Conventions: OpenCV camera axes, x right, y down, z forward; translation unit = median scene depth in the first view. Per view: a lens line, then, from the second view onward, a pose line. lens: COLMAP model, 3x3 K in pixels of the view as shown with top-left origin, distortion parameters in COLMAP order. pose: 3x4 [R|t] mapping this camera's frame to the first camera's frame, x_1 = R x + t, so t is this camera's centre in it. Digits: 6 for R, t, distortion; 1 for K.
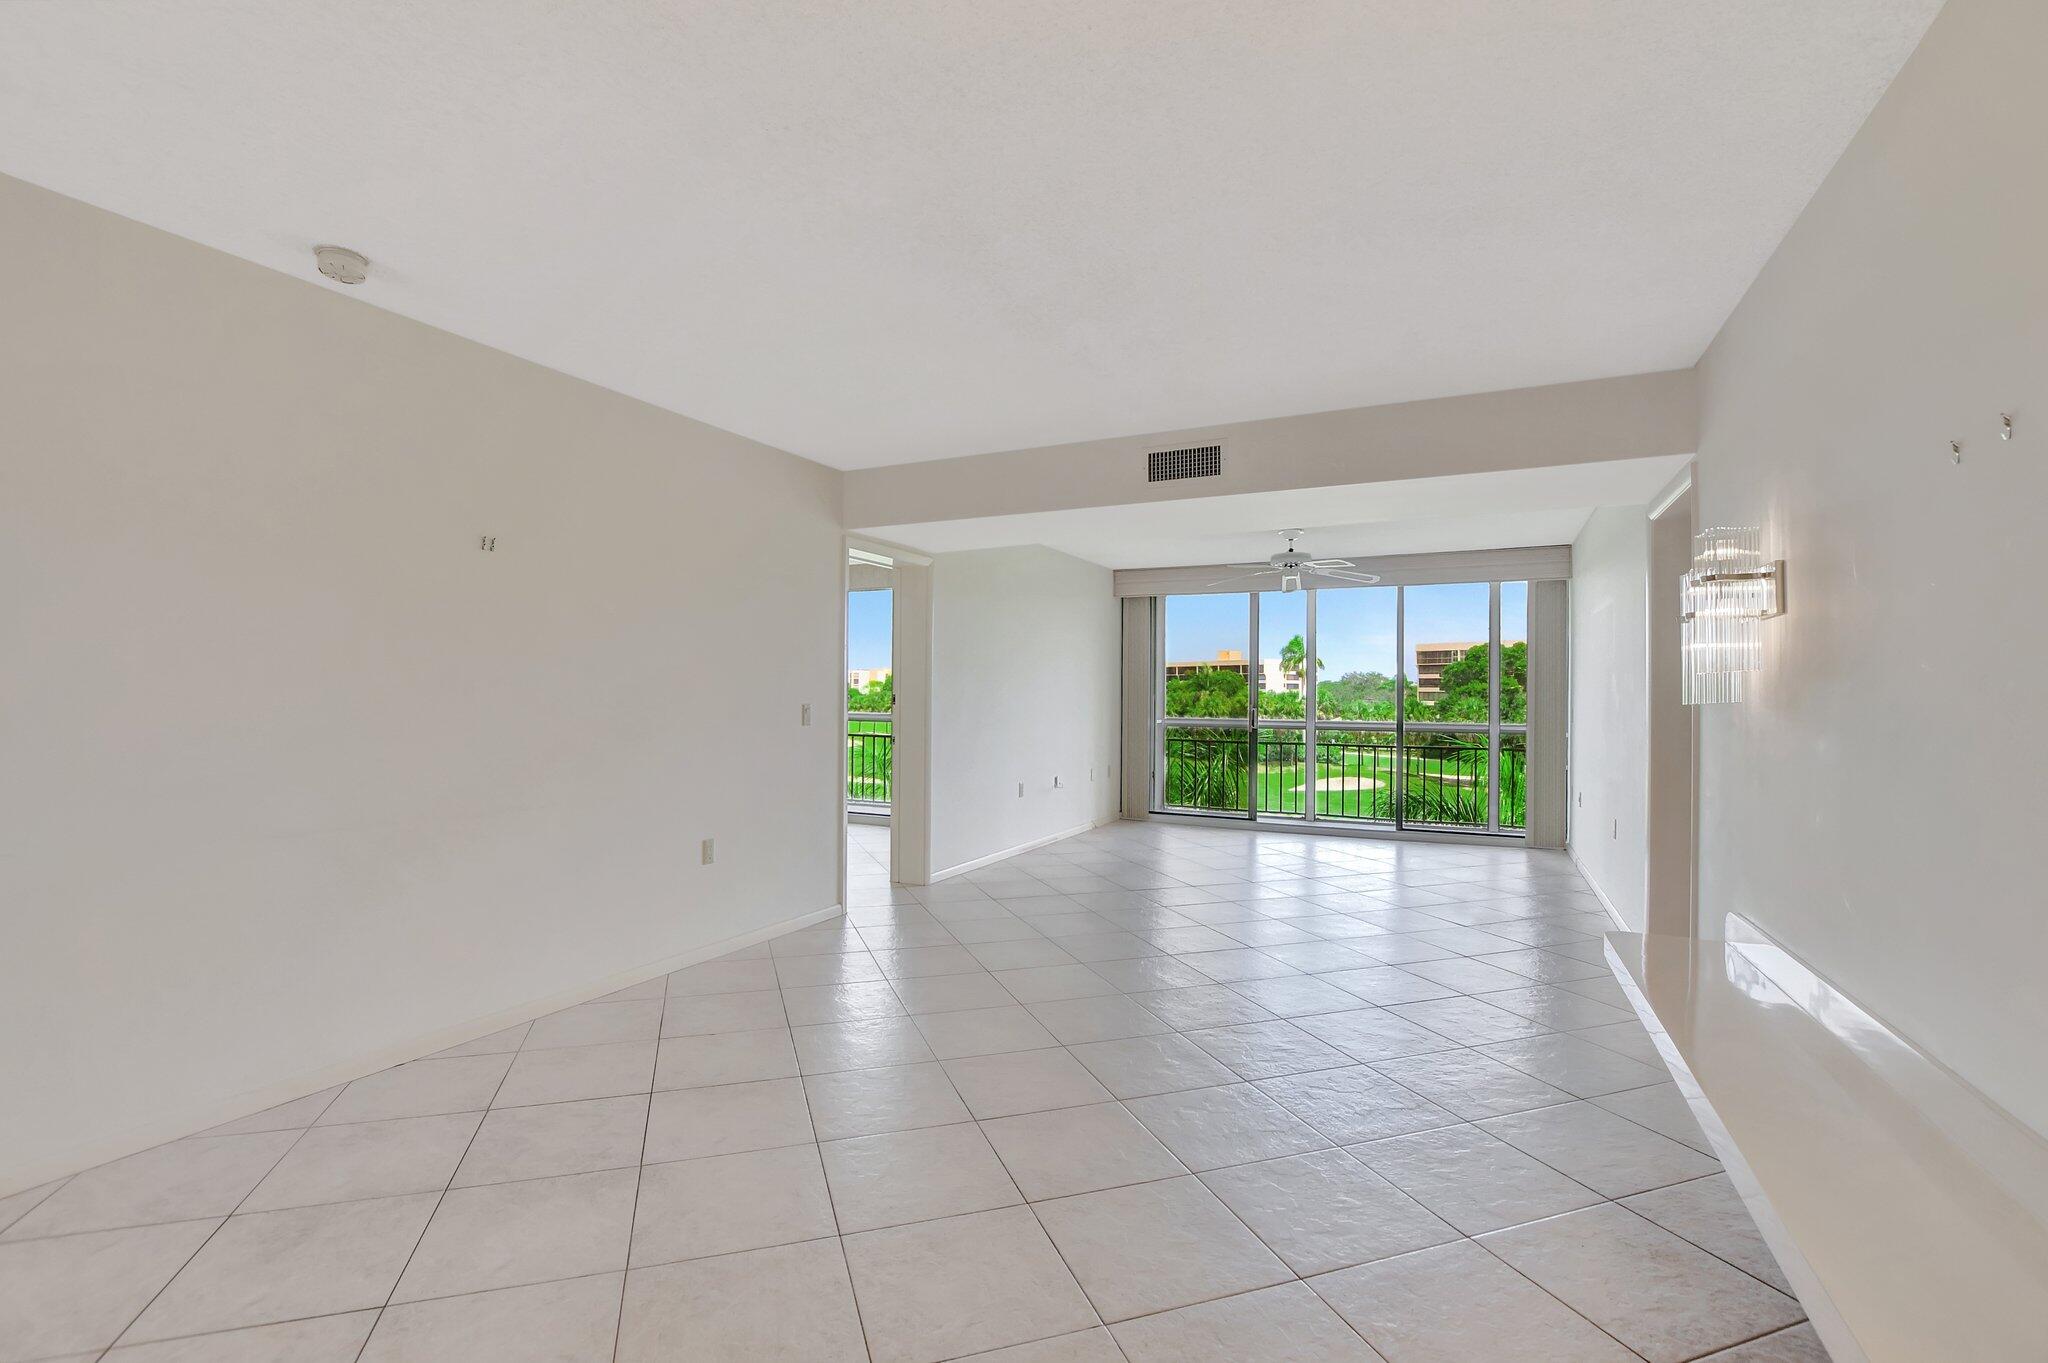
lens RADIAL K [[919.2, 0, 1028.6], [0, 919.2, 695.8], [0, 0, 1]] dist [-0.014328, 0.000281]
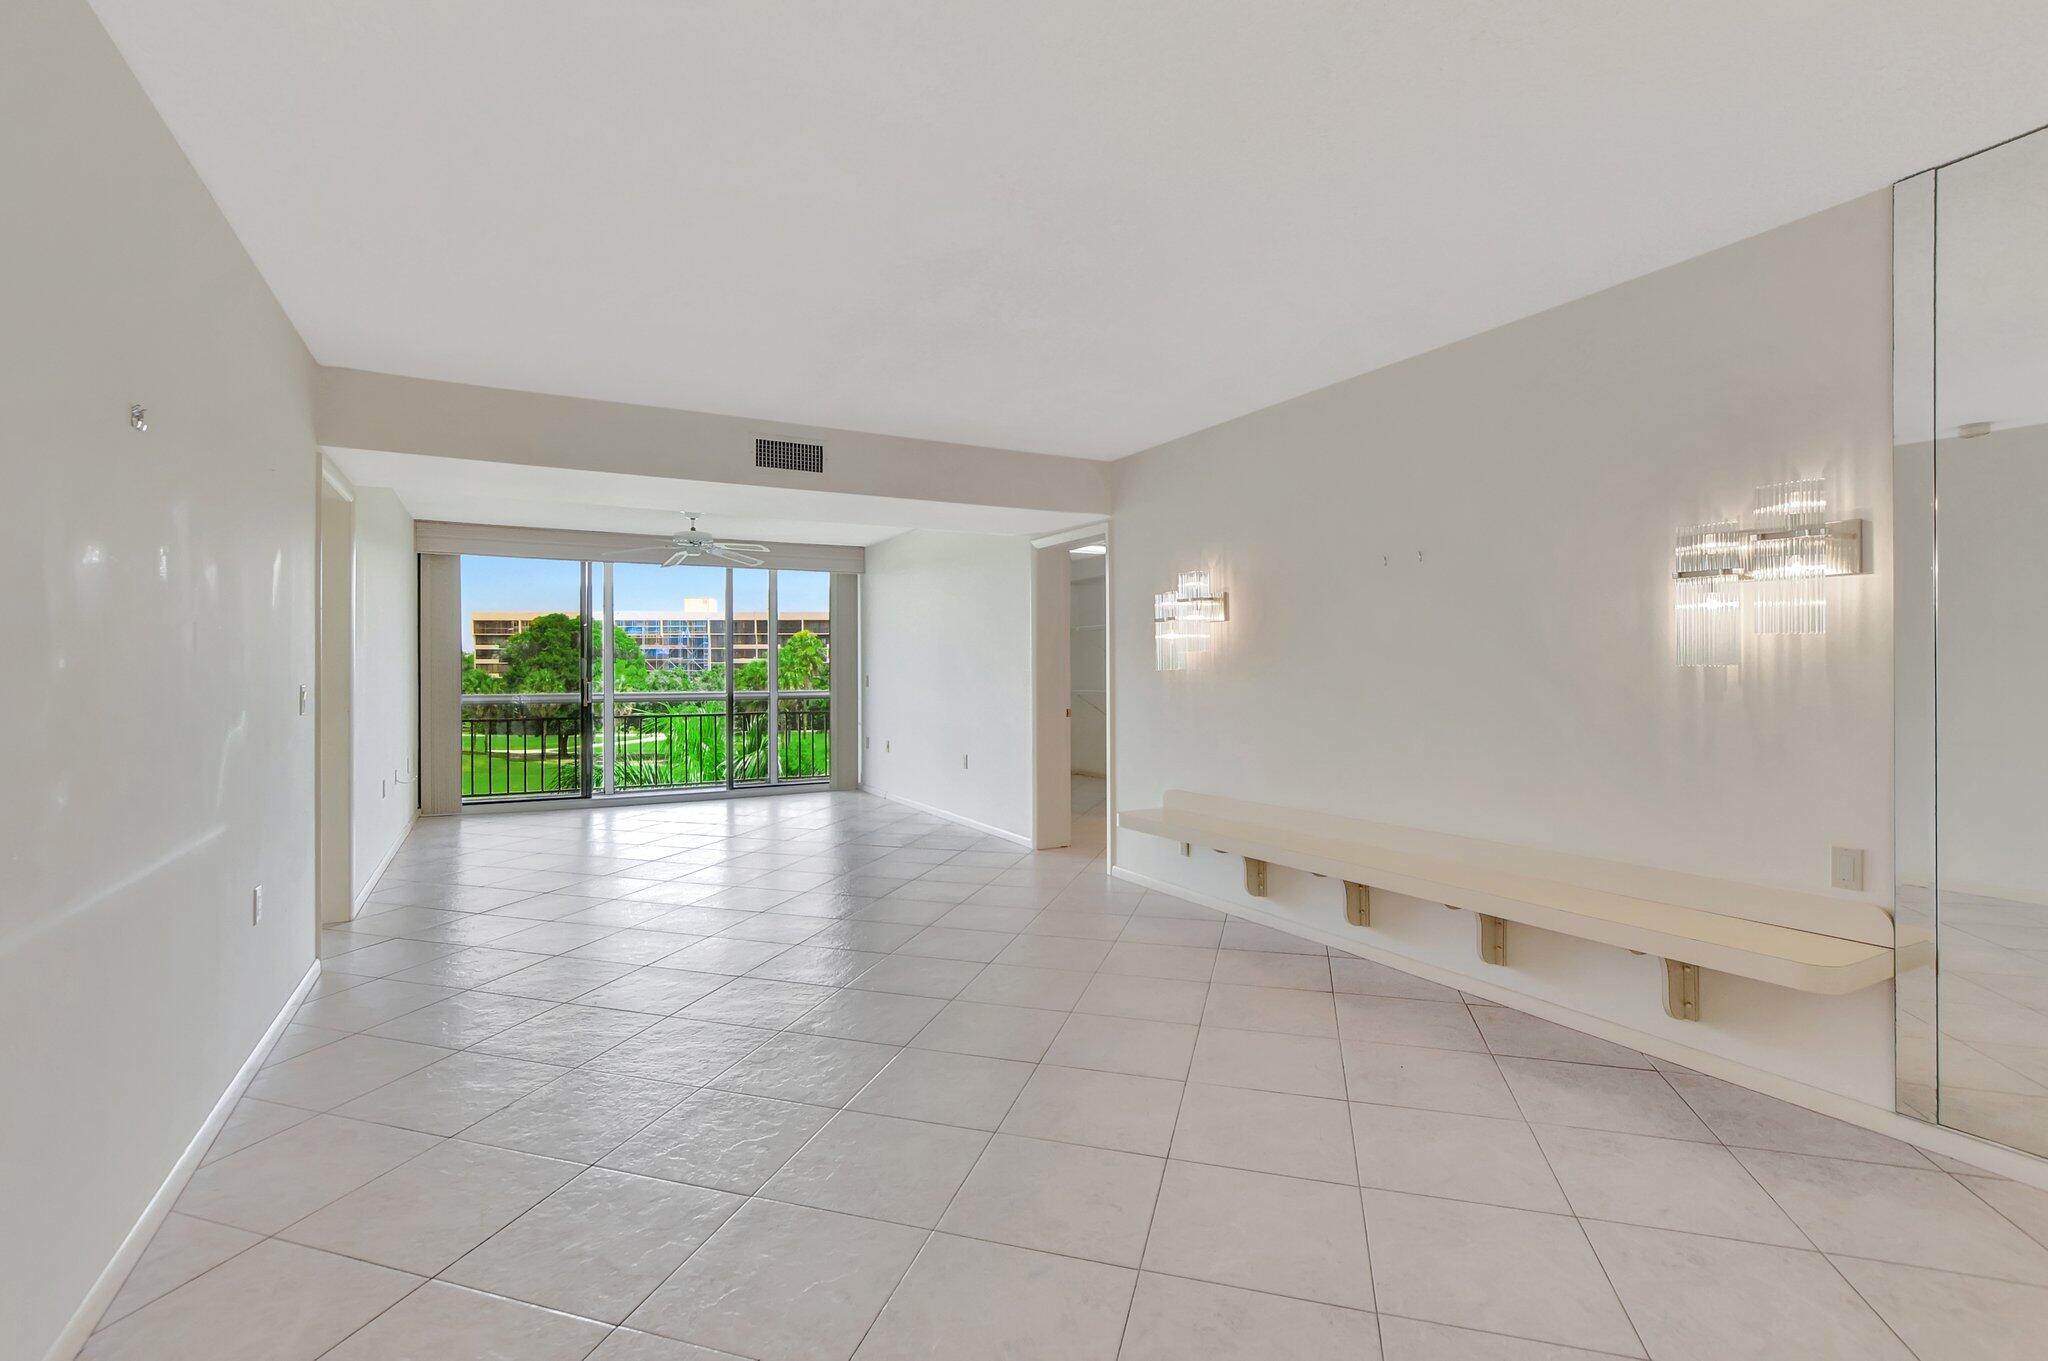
lens RADIAL K [[919.2, 0, 1021.9], [0, 919.2, 661.1], [0, 0, 1]] dist [-0.014328, 0.000281]
pose [[0.579522, -0.003215, 0.814950, -0.264529], [0.008617, 0.999960, -0.002182, -0.002123], [-0.814911, 0.008287, 0.579527, 0.070244]]
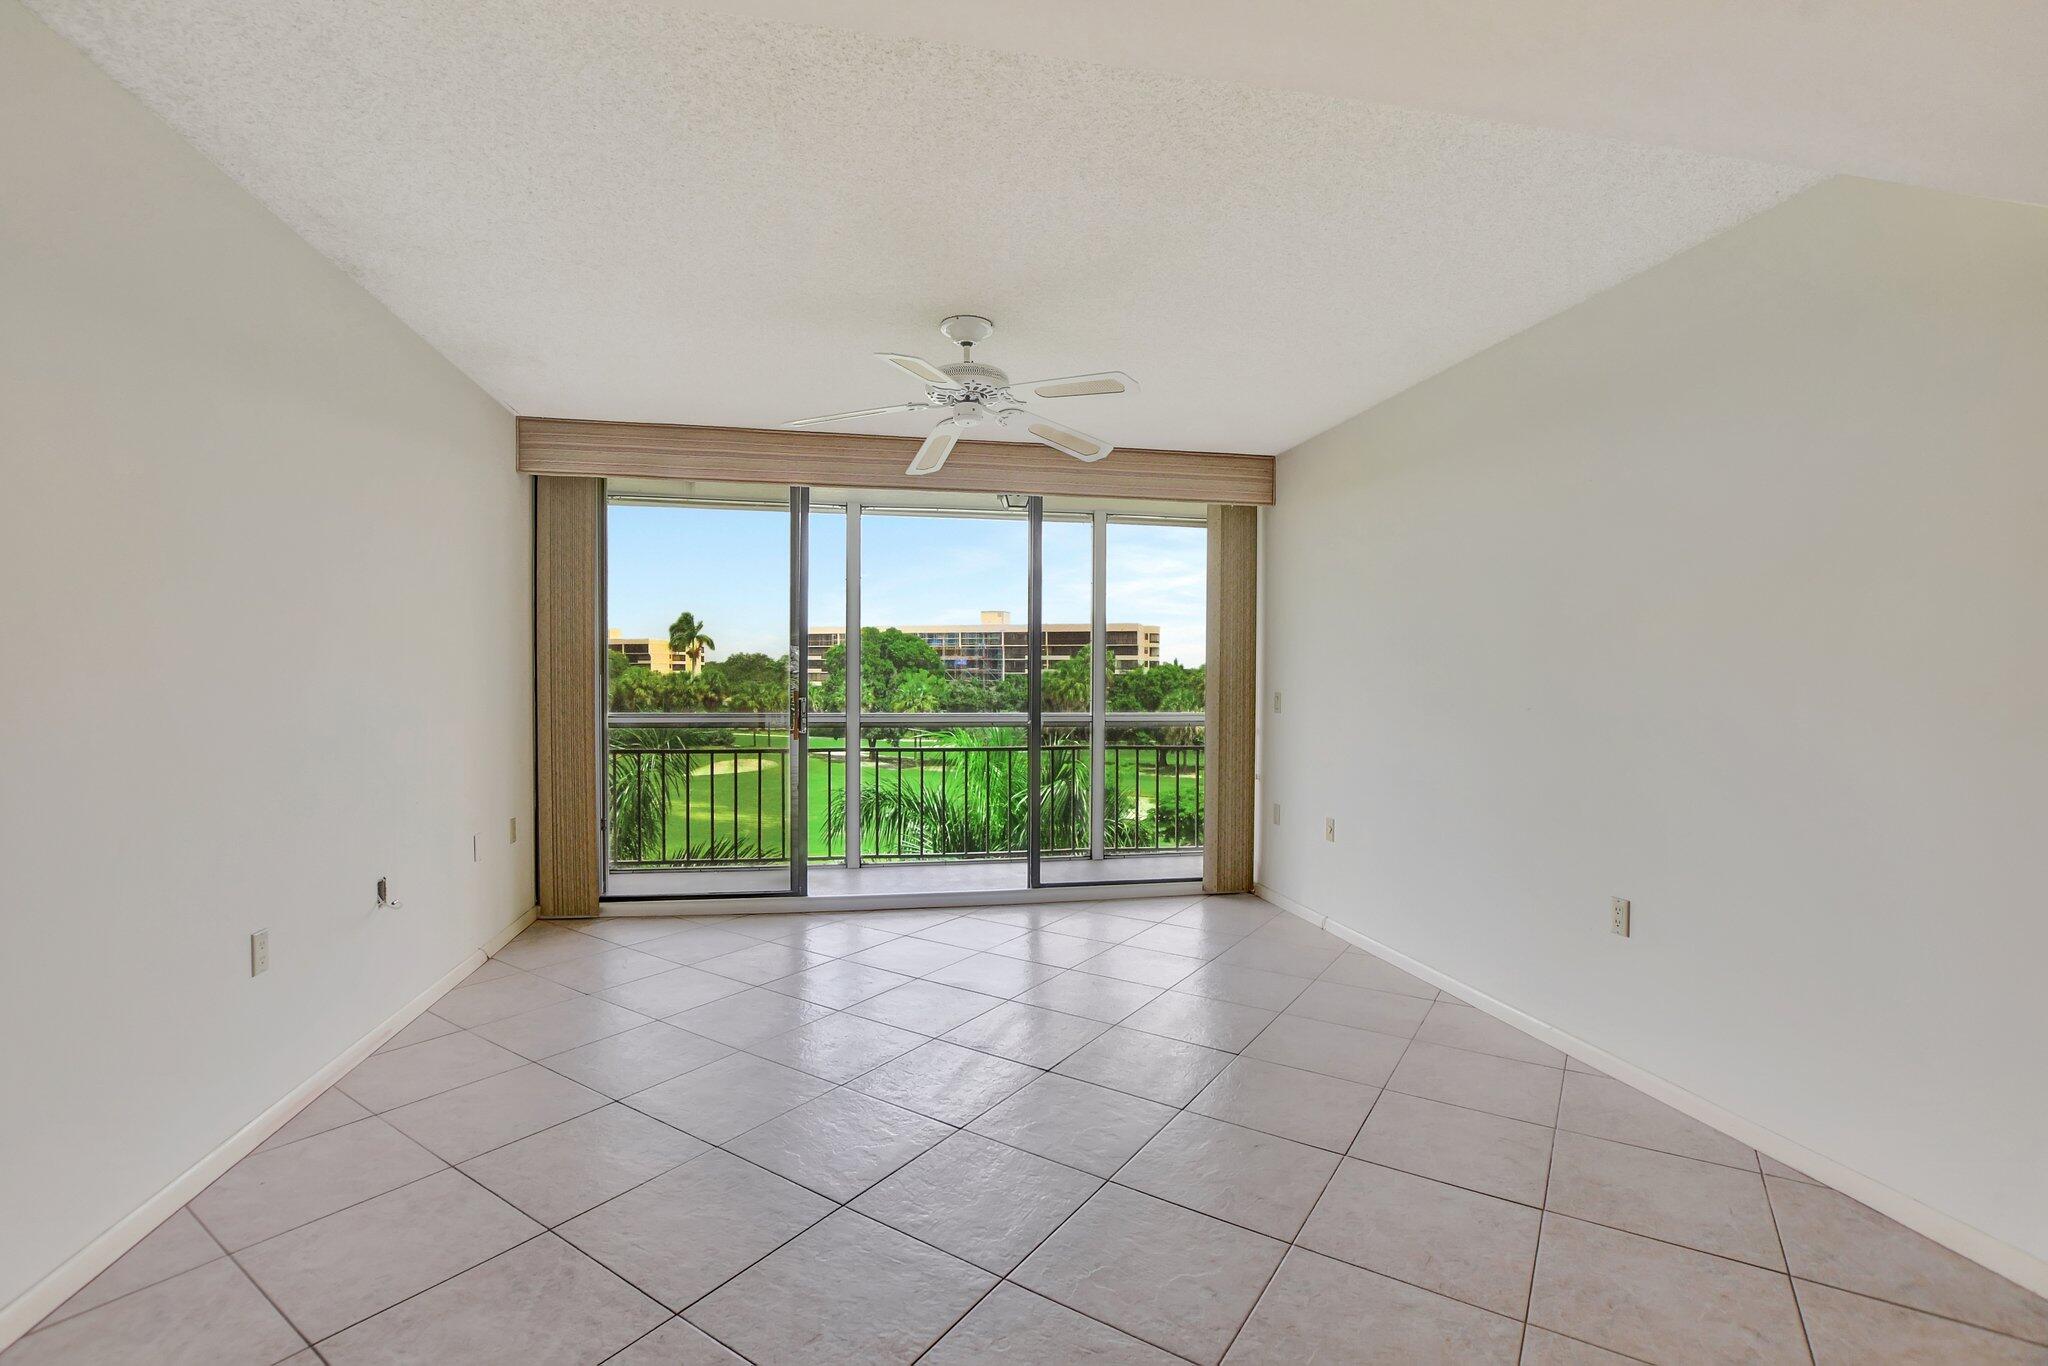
lens RADIAL K [[919.2, 0, 1016.9], [0, 919.2, 690.4], [0, 0, 1]] dist [-0.014328, 0.000281]
pose [[0.802580, -0.011176, 0.596440, 0.014344], [0.002438, 0.999878, 0.015455, 0.001429], [-0.596539, -0.010950, 0.802509, 0.452481]]
